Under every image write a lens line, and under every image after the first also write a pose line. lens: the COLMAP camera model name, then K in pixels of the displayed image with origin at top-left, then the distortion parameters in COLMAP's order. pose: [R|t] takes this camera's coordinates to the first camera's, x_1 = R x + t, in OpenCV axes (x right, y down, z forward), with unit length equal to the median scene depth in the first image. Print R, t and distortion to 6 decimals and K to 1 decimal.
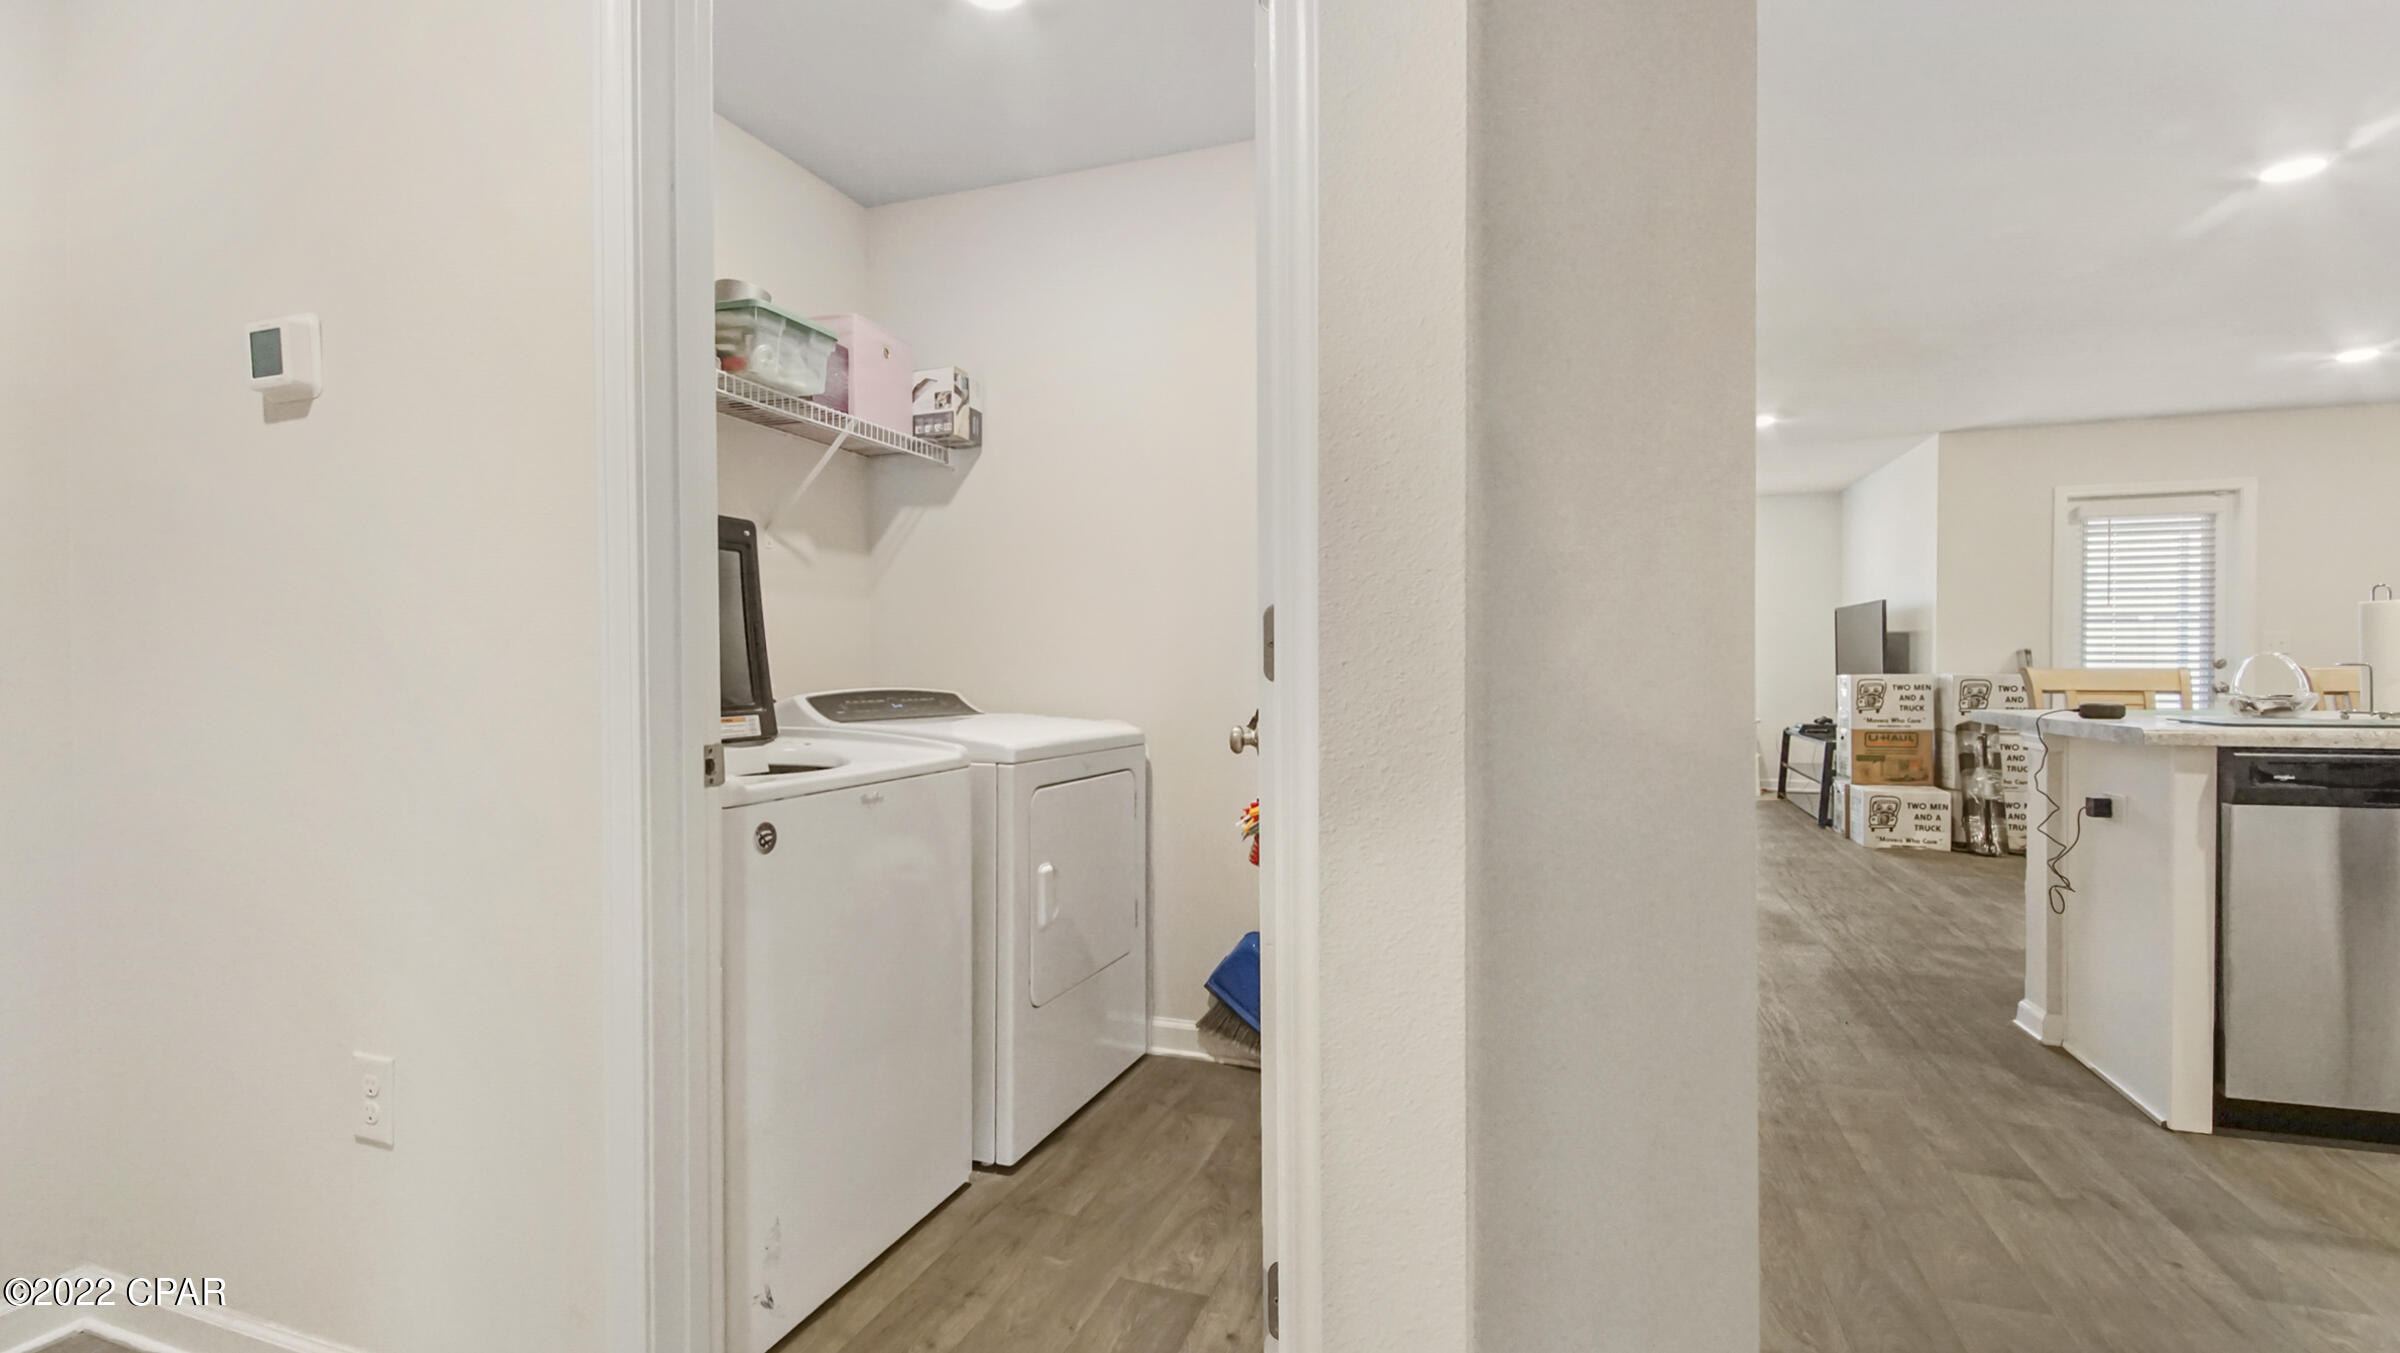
lens RADIAL K [[1057.6, 0, 1200.0], [0, 1057.6, 676.5], [0, 0, 1]] dist [0.038306, -0.020480]
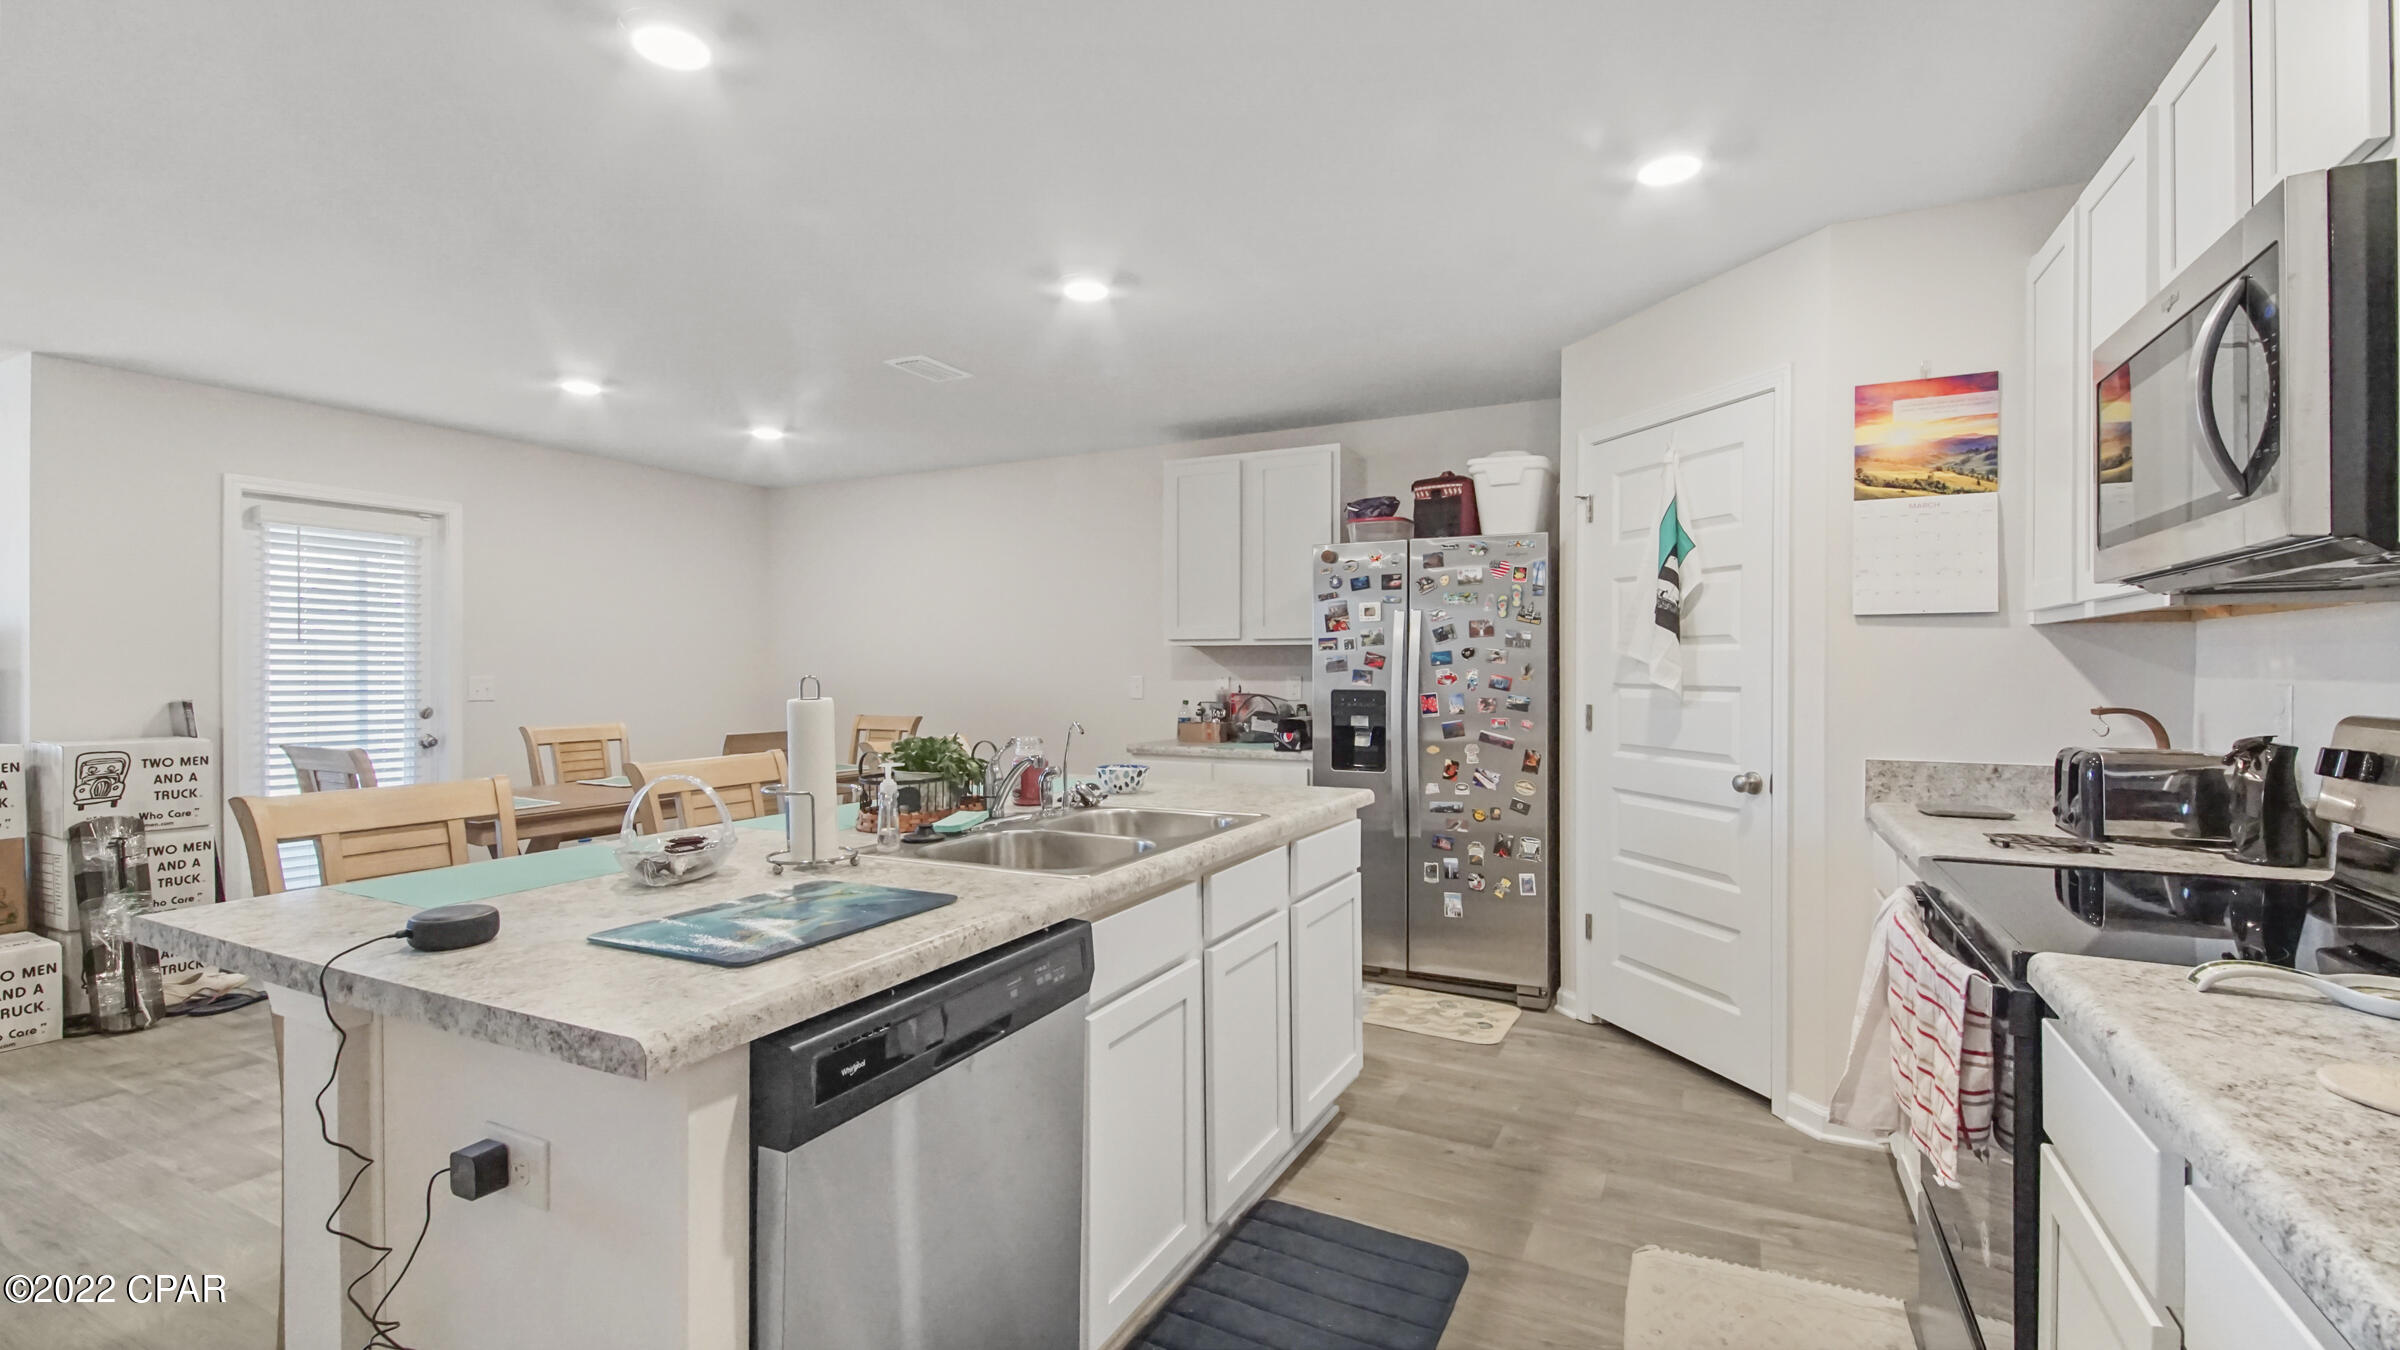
lens RADIAL K [[1057.6, 0, 1200.0], [0, 1057.6, 675.0], [0, 0, 1]] dist [0.038306, -0.020480]
pose [[0.139438, -0.002784, 0.990227, 0.183539], [0.015088, 0.999886, 0.000687, -0.033978], [-0.990116, 0.014844, 0.139464, 0.268557]]
